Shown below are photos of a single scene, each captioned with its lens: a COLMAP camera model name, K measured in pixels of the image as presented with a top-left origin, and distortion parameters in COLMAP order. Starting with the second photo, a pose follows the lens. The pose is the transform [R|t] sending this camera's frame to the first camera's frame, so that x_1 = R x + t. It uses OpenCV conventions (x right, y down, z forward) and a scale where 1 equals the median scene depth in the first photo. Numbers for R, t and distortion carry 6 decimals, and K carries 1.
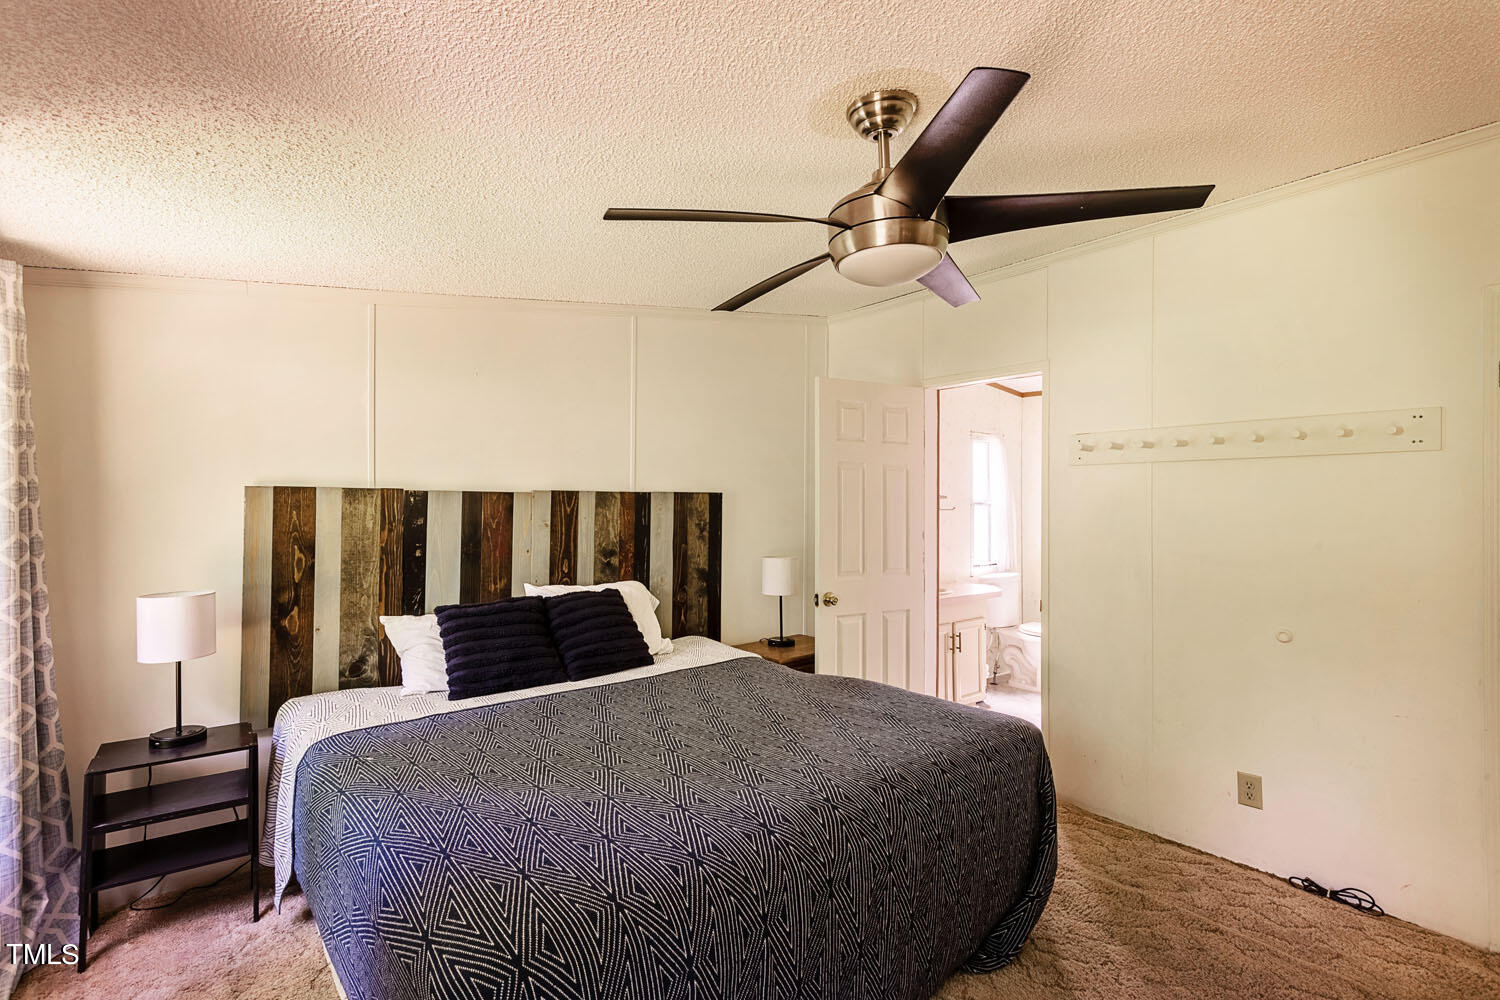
lens RADIAL K [[704.8, 0, 750.0], [0, 704.8, 500.0], [0, 0, 1]] dist [0.000787, 0.000982]
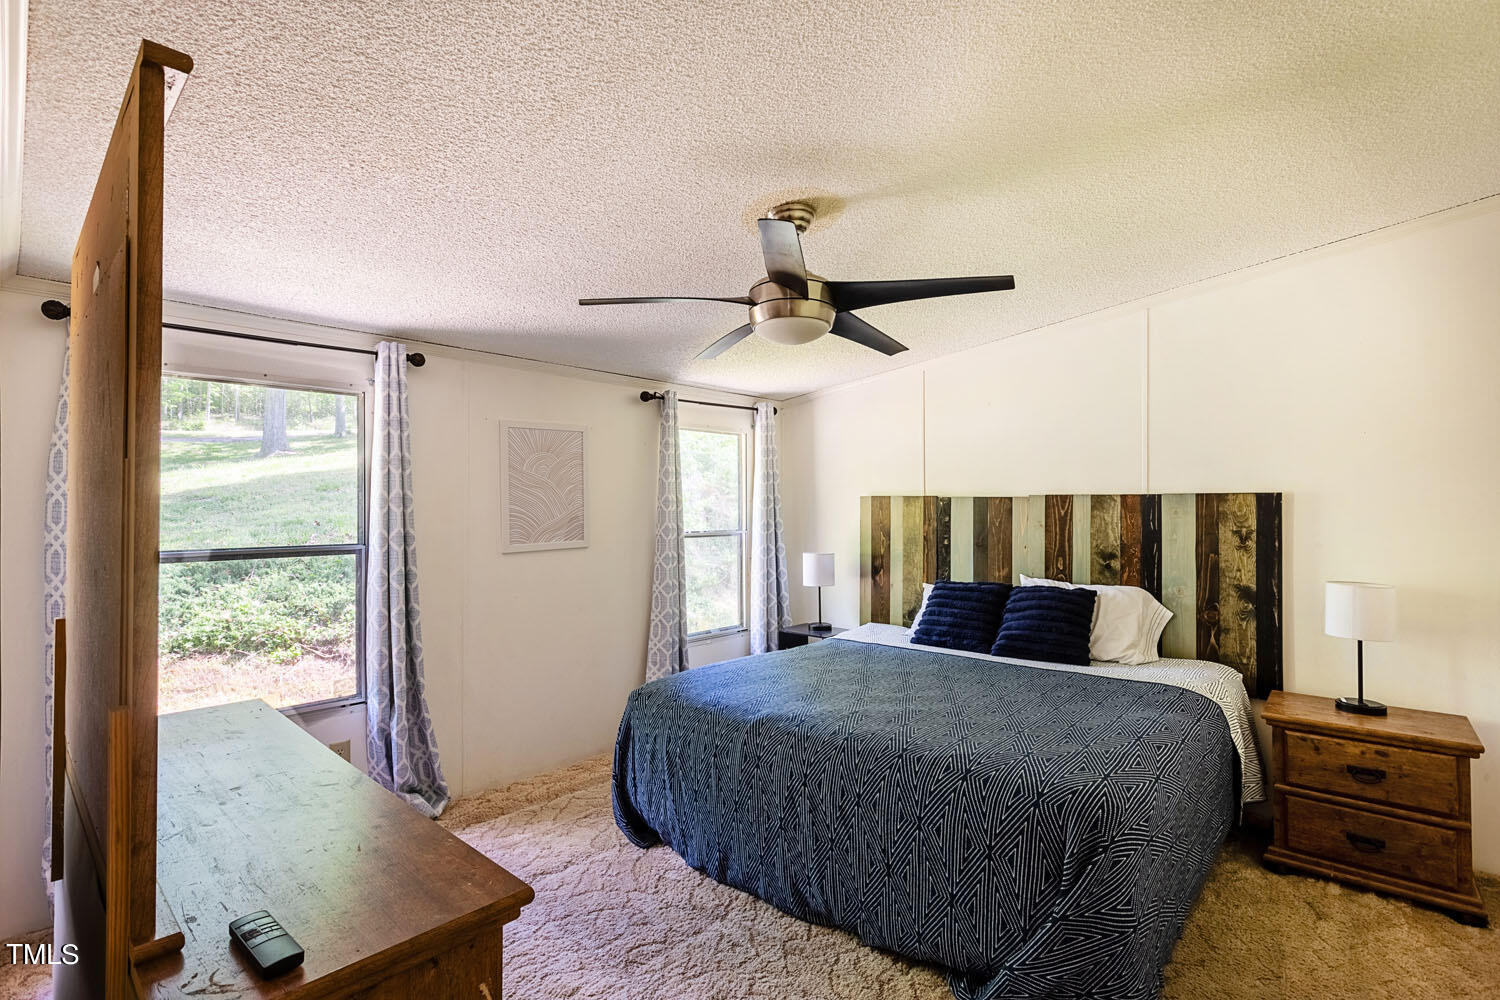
lens RADIAL K [[704.8, 0, 750.0], [0, 704.8, 500.0], [0, 0, 1]] dist [0.000787, 0.000982]
pose [[0.159932, -0.009964, -0.987078, 0.734866], [0.002622, 0.999950, -0.009669, 0.004322], [0.987125, -0.001042, 0.159950, 0.344843]]
